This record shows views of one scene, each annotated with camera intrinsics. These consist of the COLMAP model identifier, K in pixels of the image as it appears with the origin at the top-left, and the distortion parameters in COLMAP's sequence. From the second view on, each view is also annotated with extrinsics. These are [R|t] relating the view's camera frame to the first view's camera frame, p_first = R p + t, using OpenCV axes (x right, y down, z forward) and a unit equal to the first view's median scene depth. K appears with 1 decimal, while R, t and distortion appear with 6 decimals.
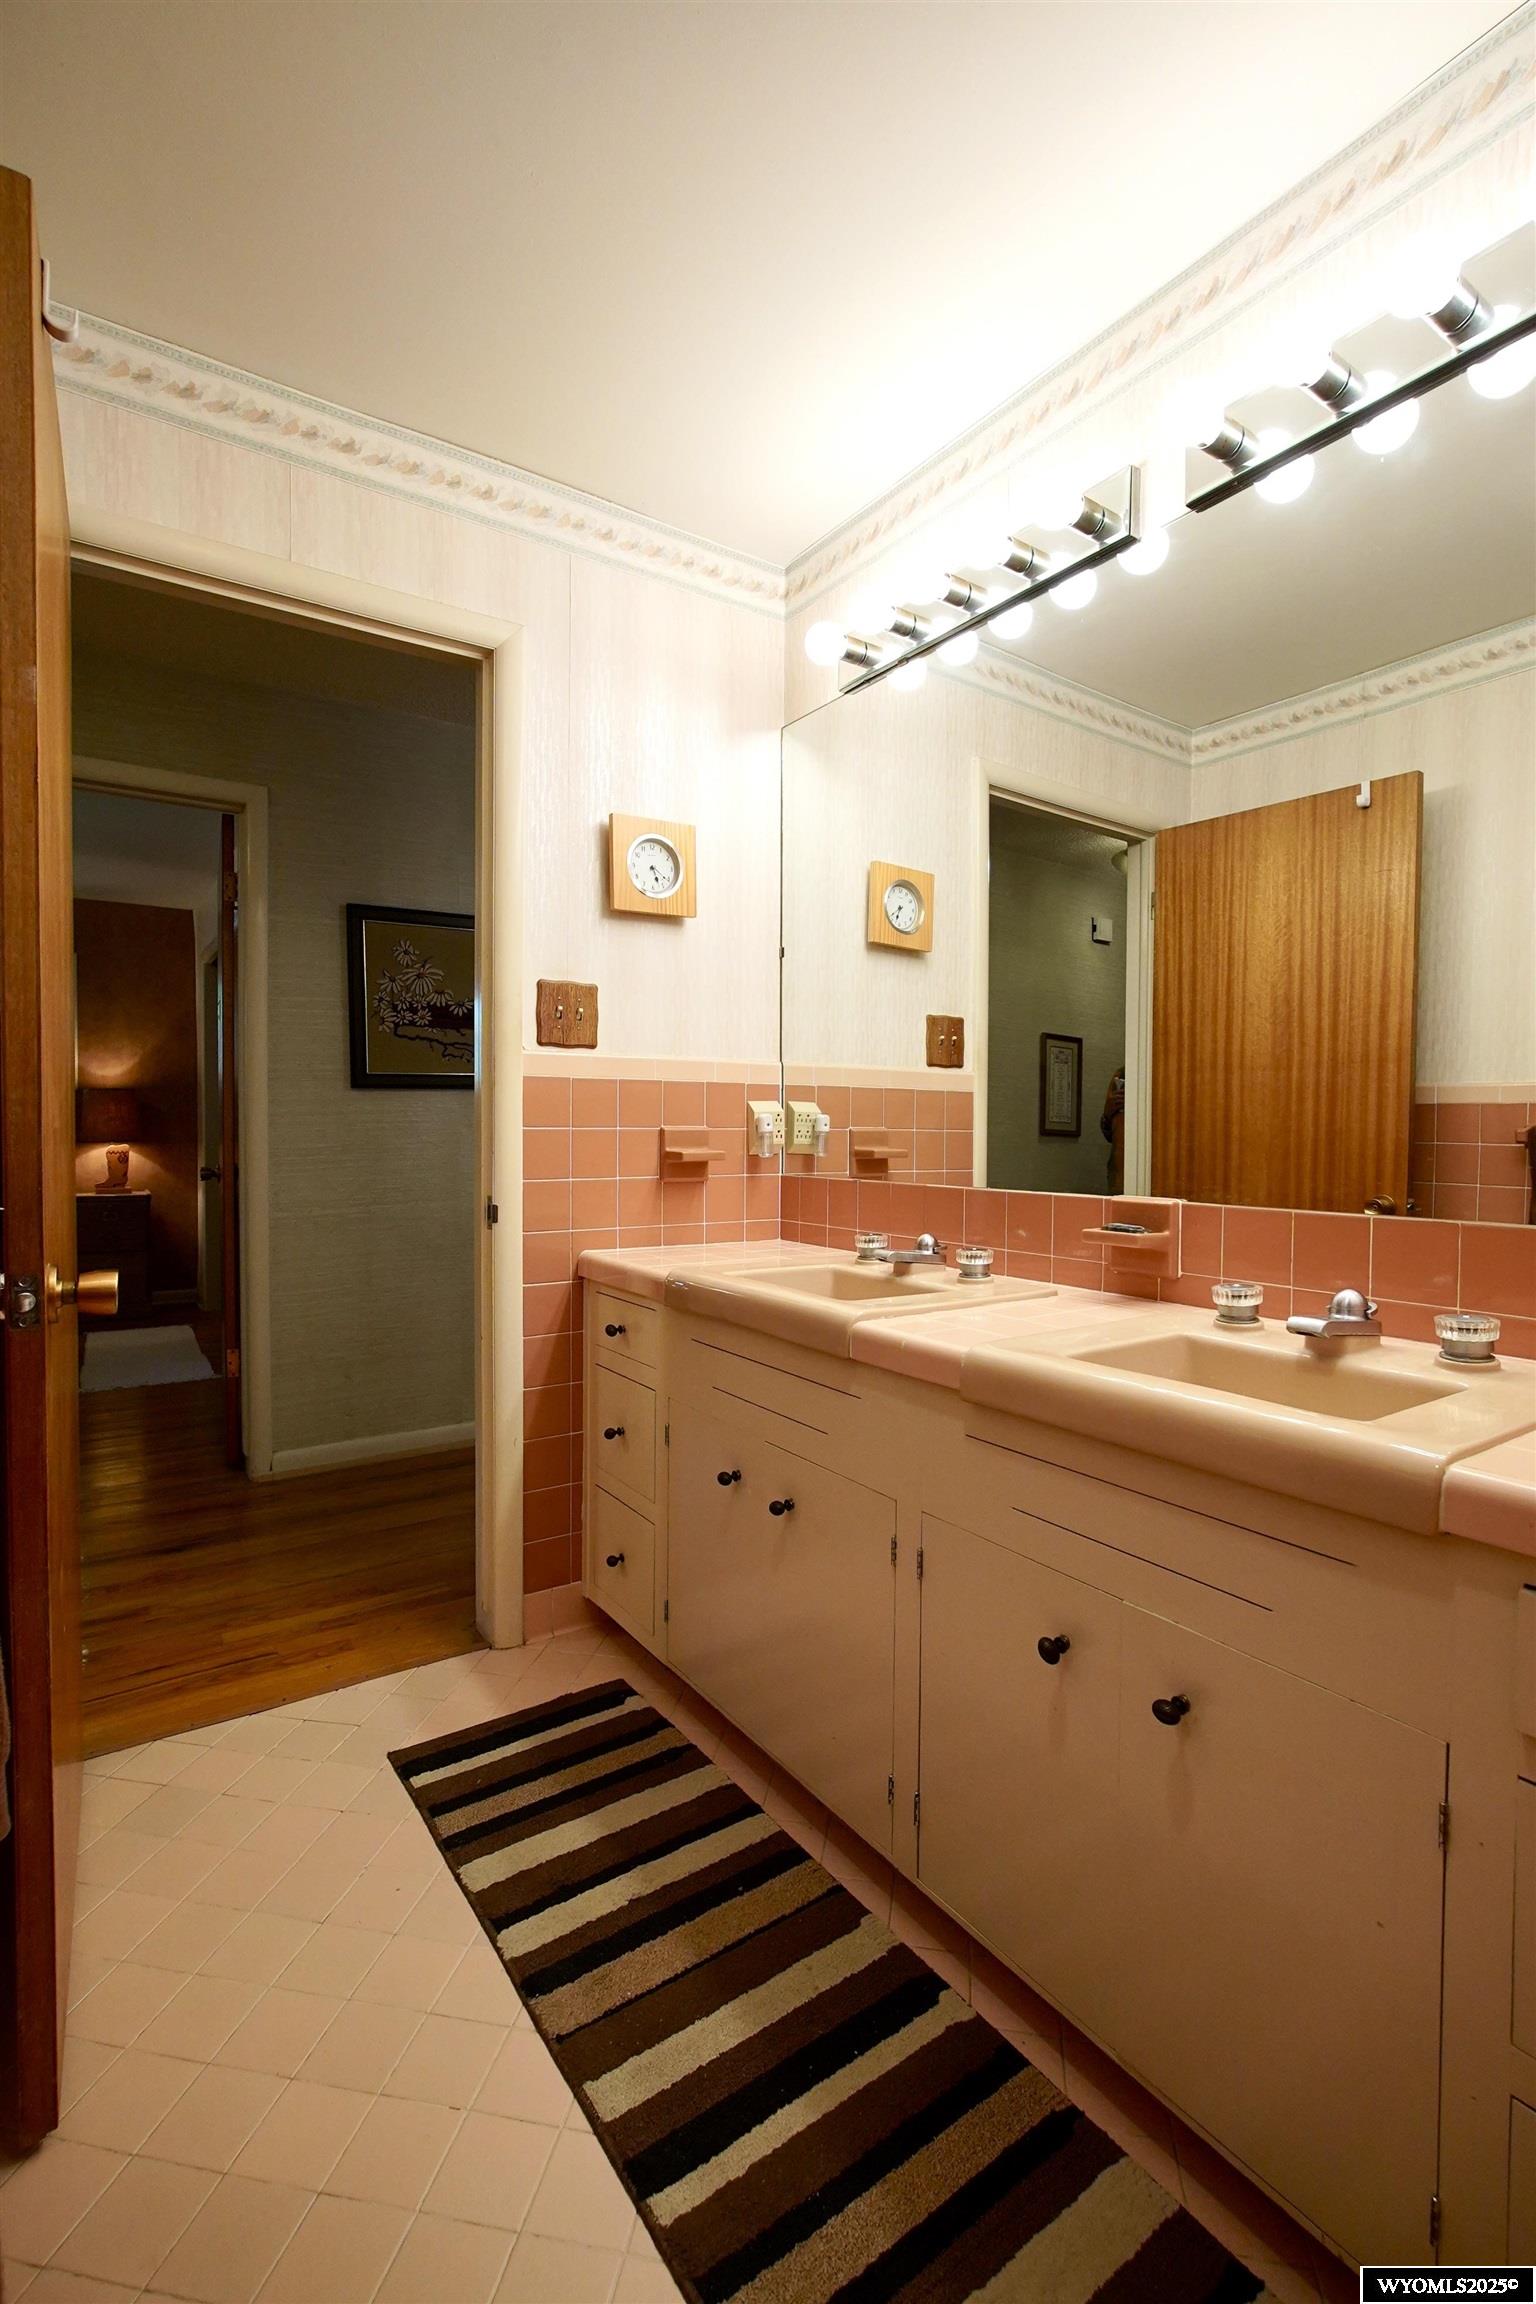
lens RADIAL K [[1071.7, 0, 765.5], [0, 1071.7, 1149.6], [0, 0, 1]] dist [-0.004859, 0.000956]
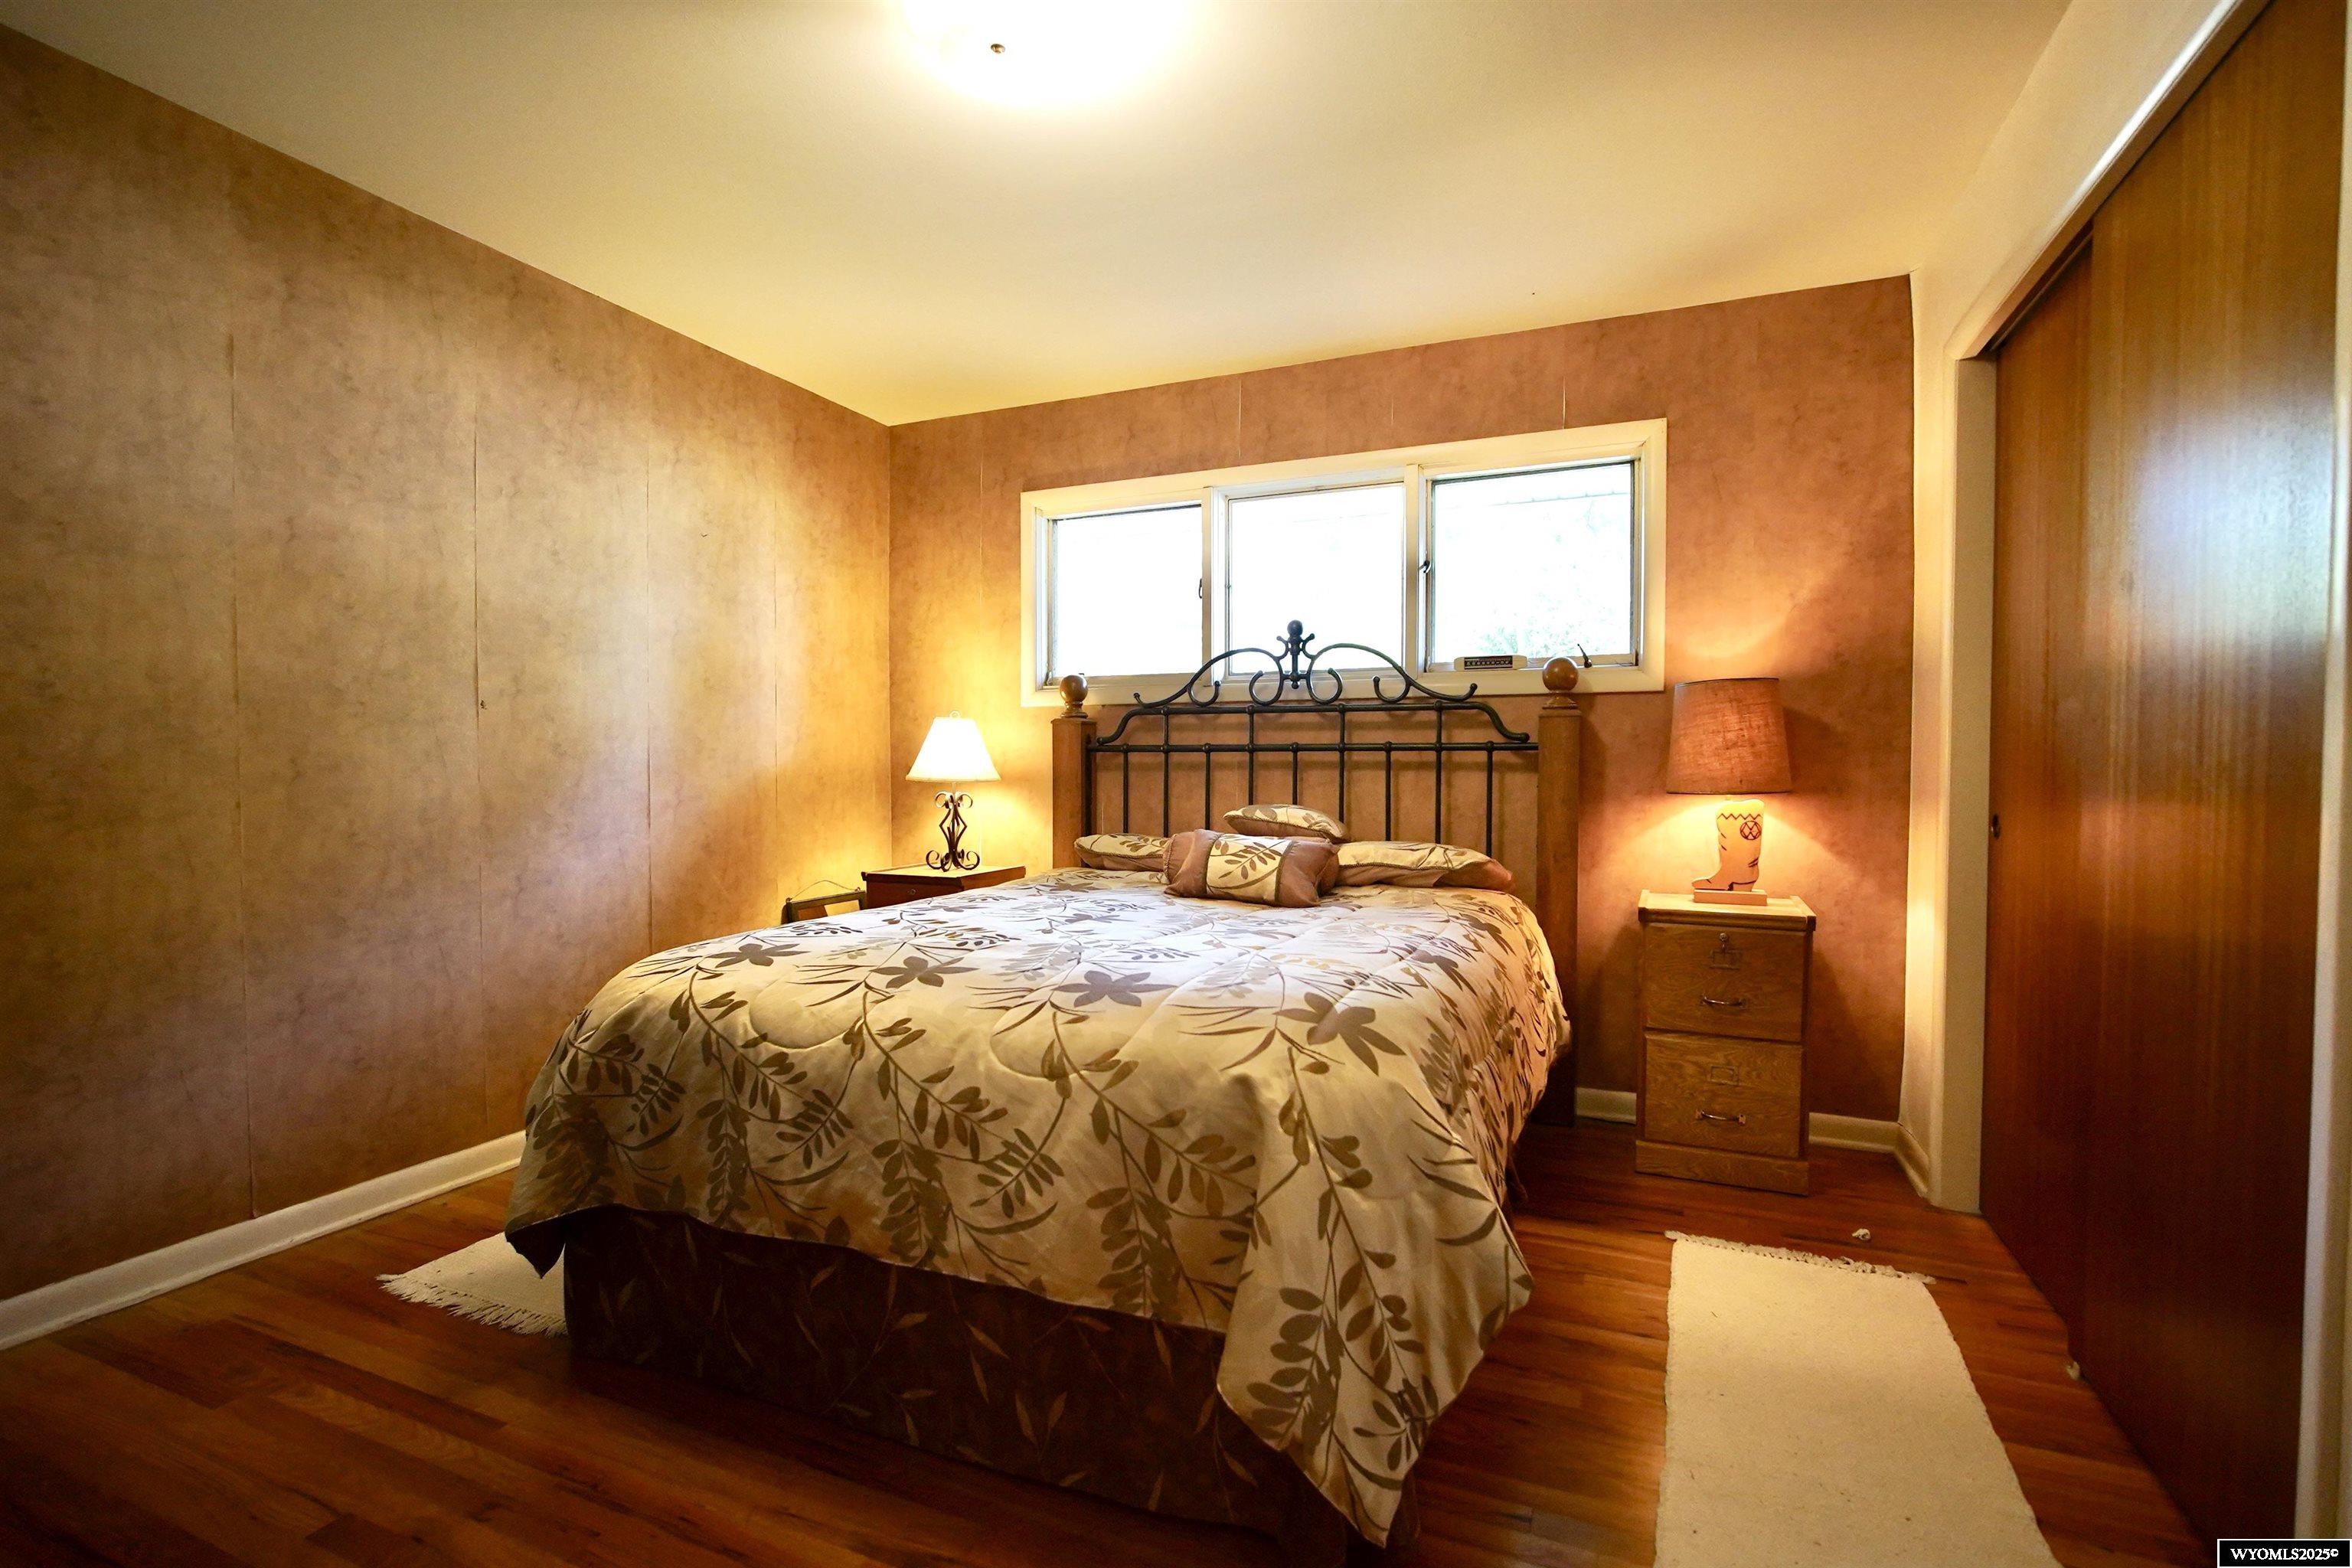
lens RADIAL K [[1094.1, 0, 1176.0], [0, 1094.1, 786.1], [0, 0, 1]] dist [-0.004859, 0.000956]
pose [[0.549004, 0.018064, -0.835625, -0.334909], [-0.011238, 0.999836, 0.014230, -0.015125], [0.835744, 0.001579, 0.549117, 0.519822]]
